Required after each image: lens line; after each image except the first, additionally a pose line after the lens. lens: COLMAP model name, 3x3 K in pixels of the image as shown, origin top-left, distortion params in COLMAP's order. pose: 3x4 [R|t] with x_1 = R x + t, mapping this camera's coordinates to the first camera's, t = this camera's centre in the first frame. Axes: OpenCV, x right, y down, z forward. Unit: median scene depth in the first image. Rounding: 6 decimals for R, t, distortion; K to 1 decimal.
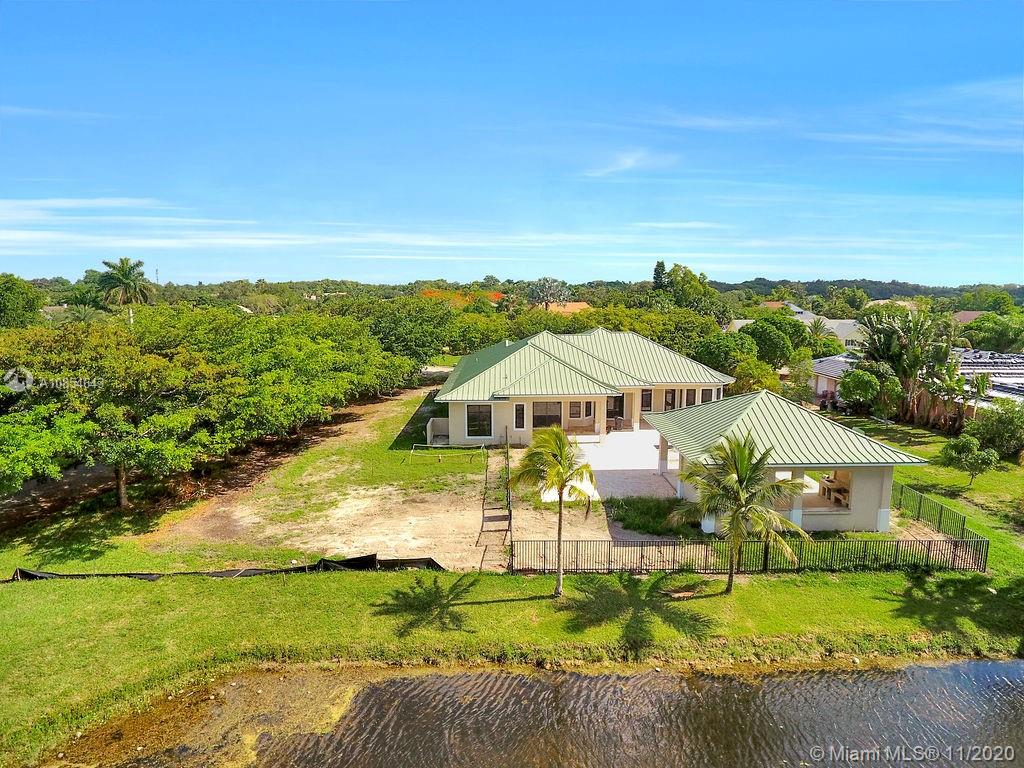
lens RADIAL K [[597.6, 0, 512.0], [0, 597.6, 384.0], [0, 0, 1]] dist [-0.004038, -0.000249]
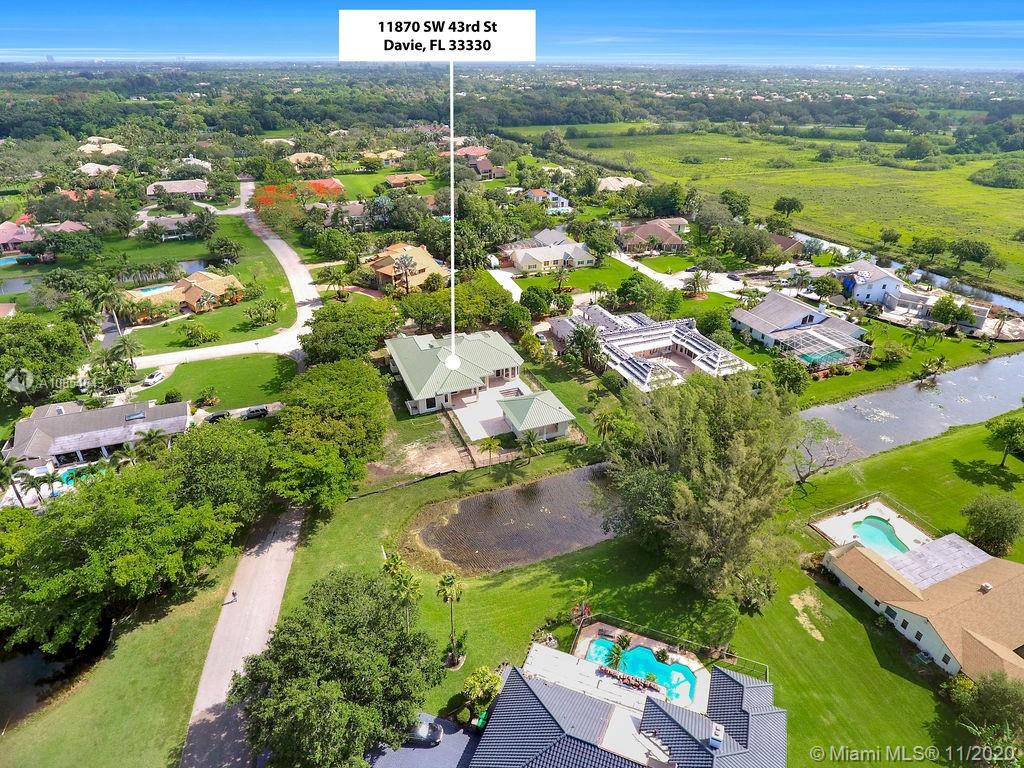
lens RADIAL K [[597.6, 0, 512.0], [0, 597.6, 384.0], [0, 0, 1]] dist [-0.004038, -0.000249]
pose [[0.932340, -0.168271, 0.320042, -0.903190], [0.049077, 0.935815, 0.349059, -1.493066], [-0.358236, -0.309734, 0.880756, -2.244191]]
